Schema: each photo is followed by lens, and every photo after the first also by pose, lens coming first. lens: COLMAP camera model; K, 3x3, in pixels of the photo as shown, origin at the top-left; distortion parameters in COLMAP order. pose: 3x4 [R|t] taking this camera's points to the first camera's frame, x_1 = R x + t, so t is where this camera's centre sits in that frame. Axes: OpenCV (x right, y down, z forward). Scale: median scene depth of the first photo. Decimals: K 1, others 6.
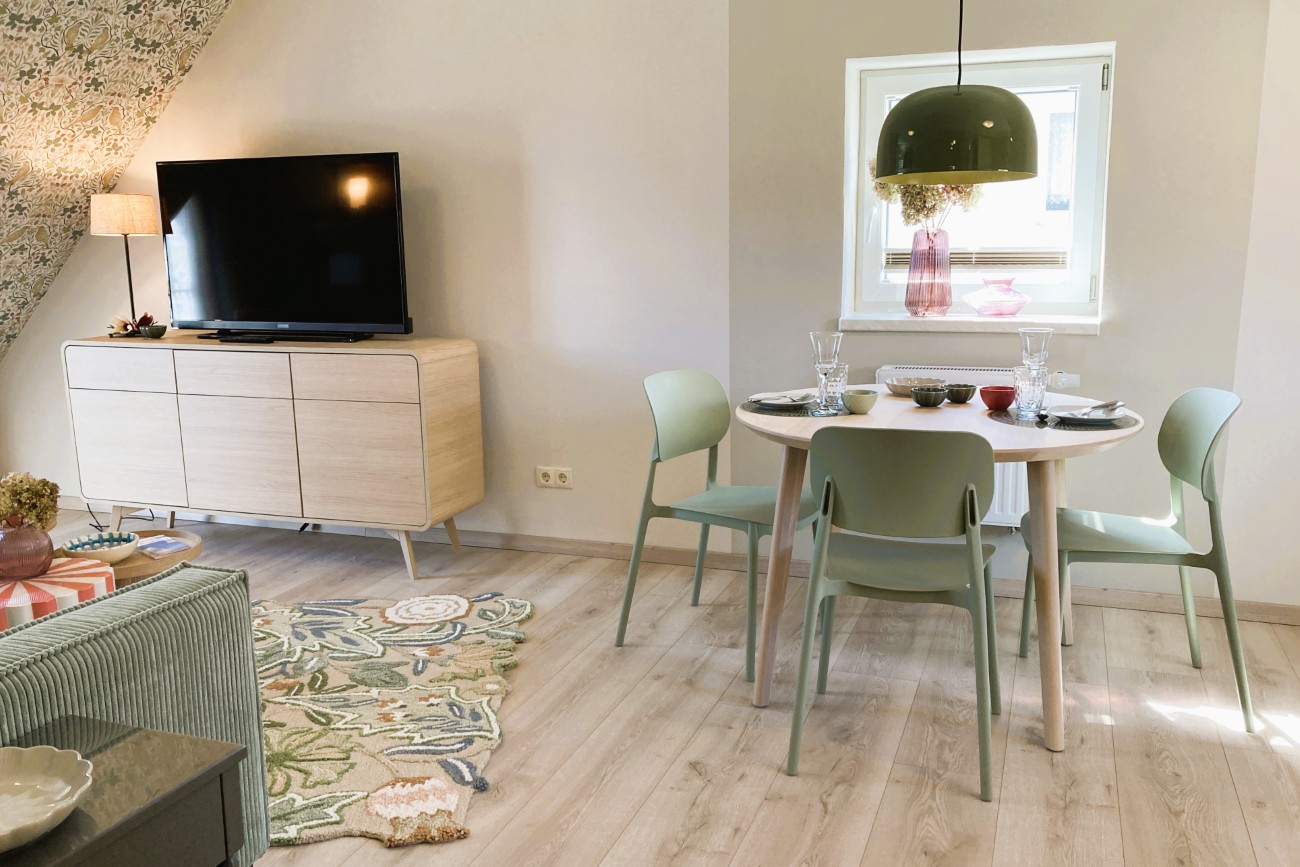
lens RADIAL K [[1119.2, 0, 653.3], [0, 1119.2, 434.2], [0, 0, 1]] dist [0.059485, -0.039246]
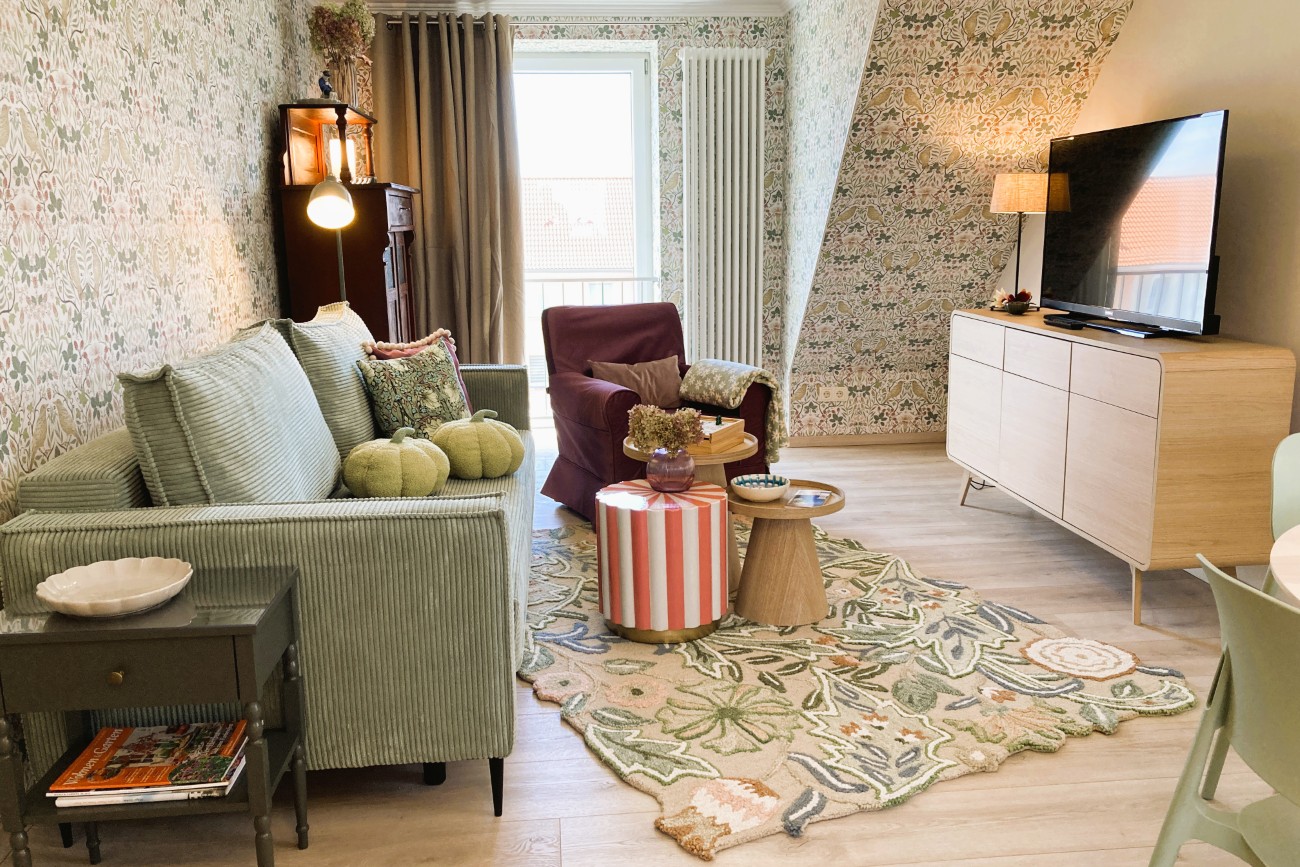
lens RADIAL K [[1065.6, 0, 669.6], [0, 1065.6, 427.9], [0, 0, 1]] dist [0.046300, -0.034440]
pose [[0.448036, 0.182329, -0.875225, 0.337377], [-0.160373, 0.979494, 0.121954, -0.062075], [0.879513, 0.085723, 0.468089, 0.333874]]
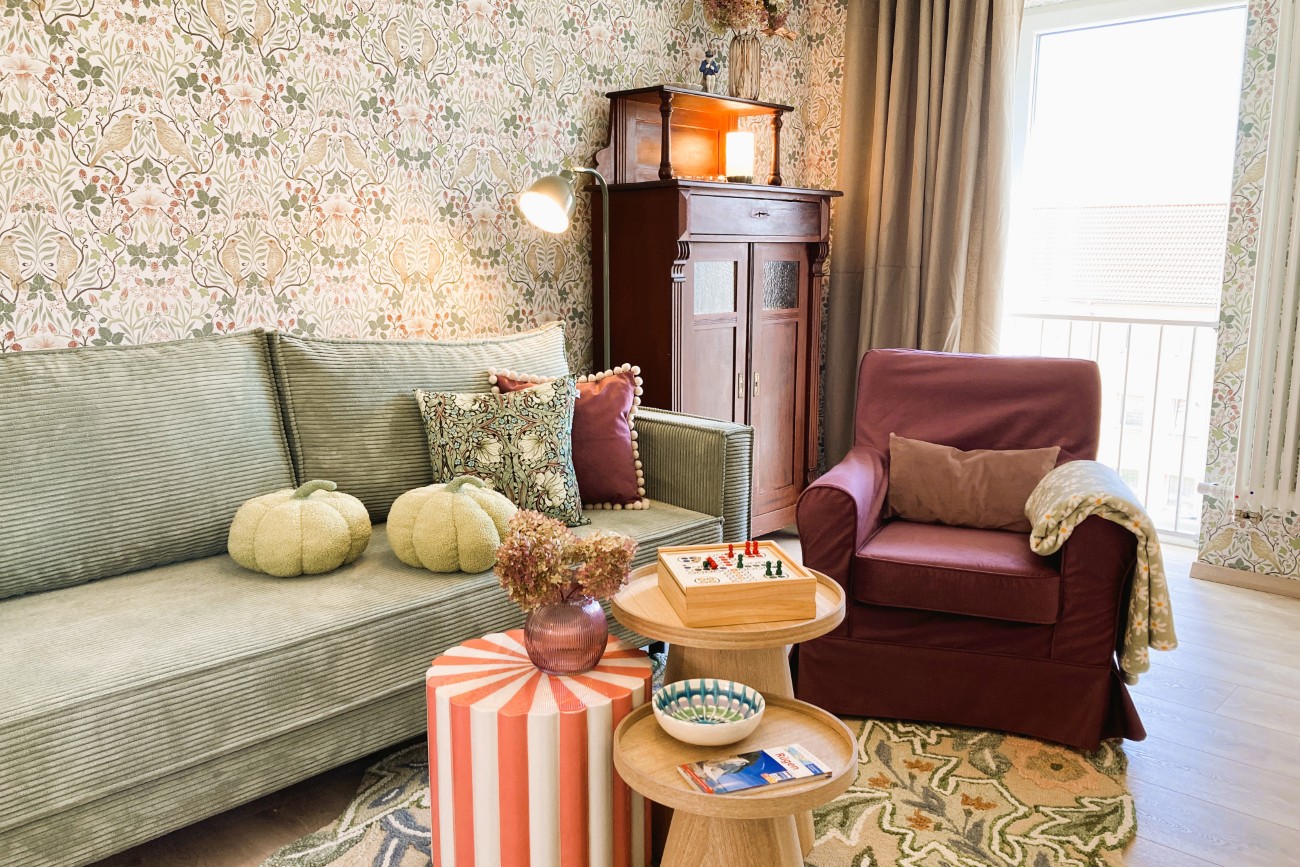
lens RADIAL K [[1065.6, 0, 666.9], [0, 1065.6, 415.3], [0, 0, 1]] dist [0.046300, -0.034440]
pose [[-0.376282, 0.156144, -0.913253, 0.016145], [-0.171113, 0.957028, 0.234131, -0.150646], [0.910567, 0.244369, -0.333395, 0.937304]]
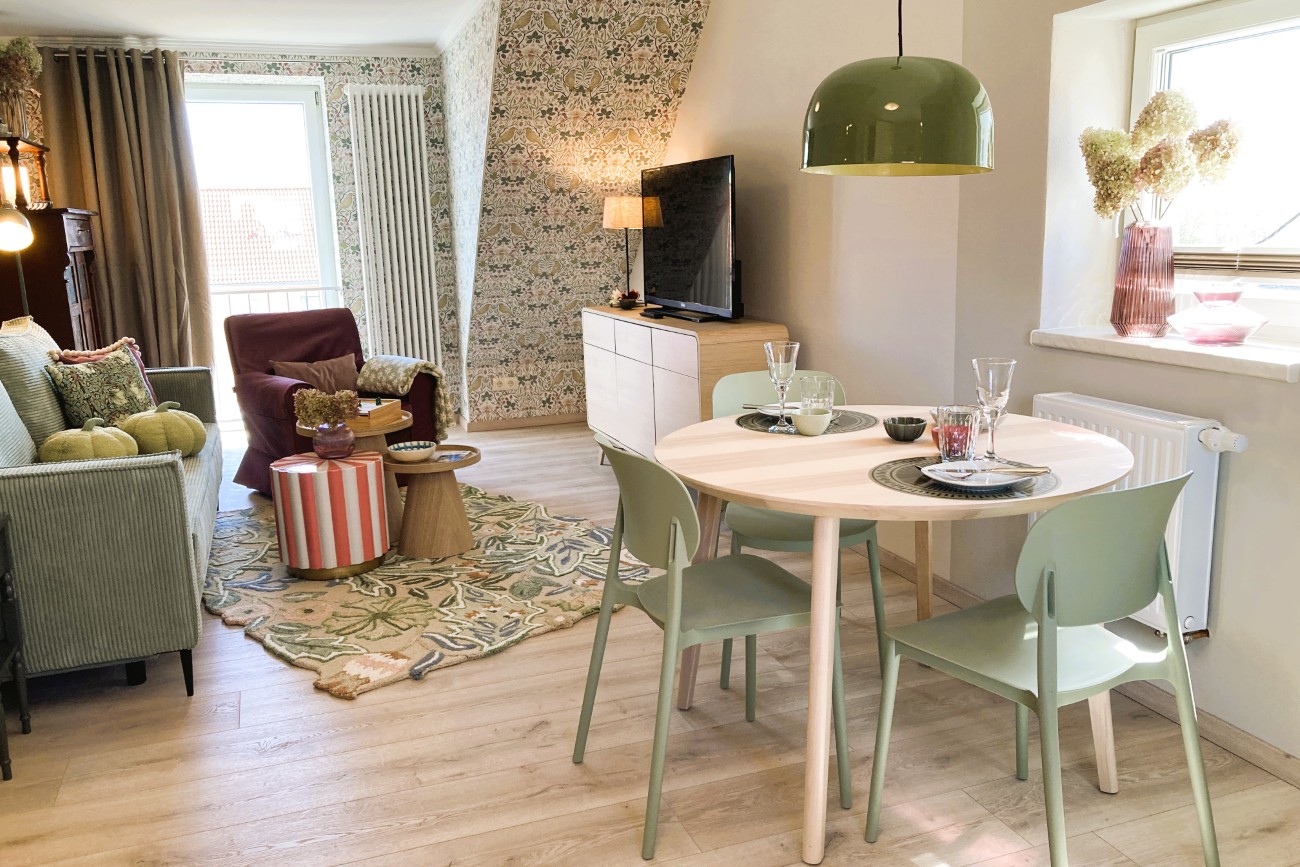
lens RADIAL K [[1065.6, 0, 663.3], [0, 1065.6, 427.7], [0, 0, 1]] dist [0.046300, -0.034440]
pose [[0.652603, 0.141455, -0.744379, 0.604632], [-0.121632, 0.989236, 0.081350, -0.064253], [0.747874, 0.037451, 0.662783, 0.275487]]
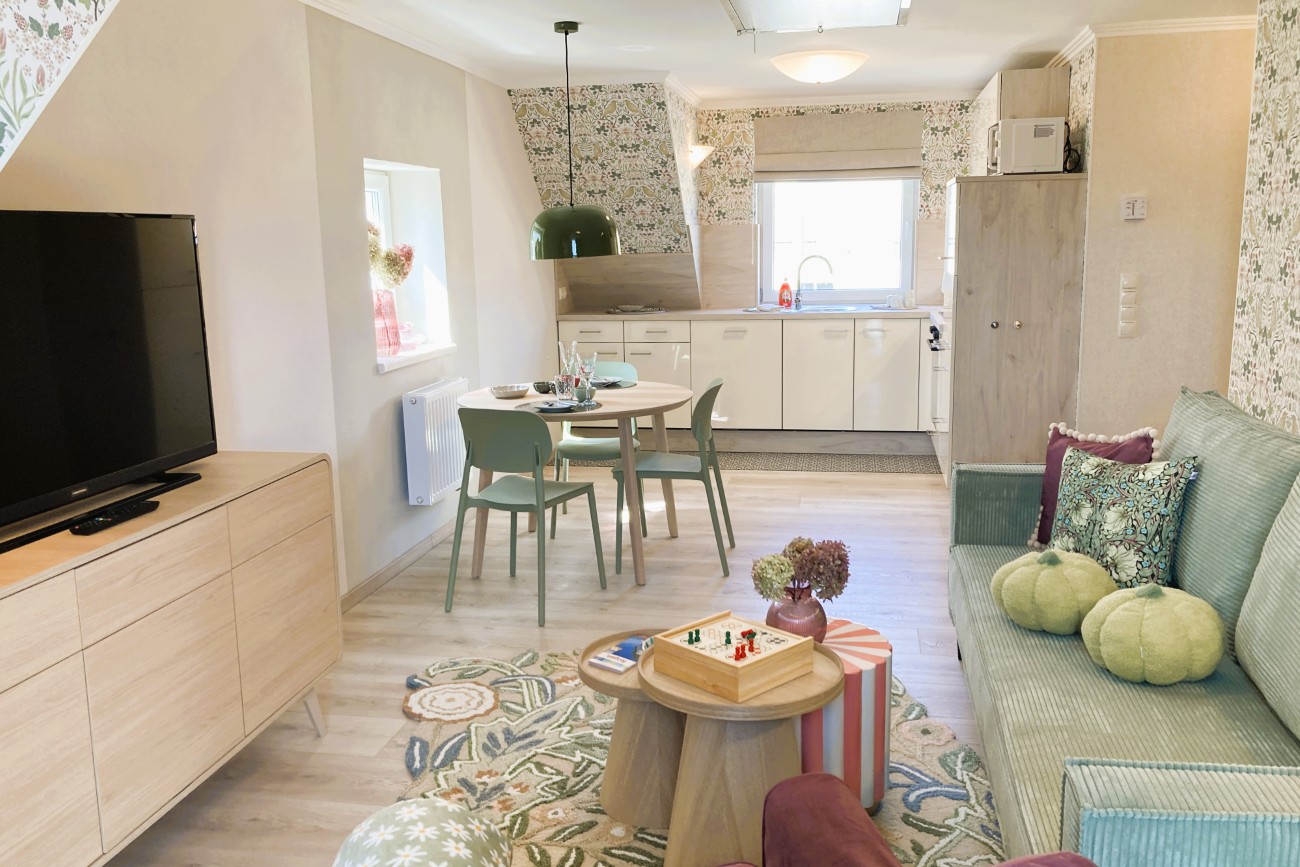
lens RADIAL K [[1065.6, 0, 648.0], [0, 1065.6, 437.7], [0, 0, 1]] dist [0.046300, -0.034440]
pose [[-0.158598, -0.162073, 0.973950, -1.072573], [0.206063, 0.959279, 0.193187, -0.198283], [-0.965601, 0.231334, -0.118743, 0.895851]]
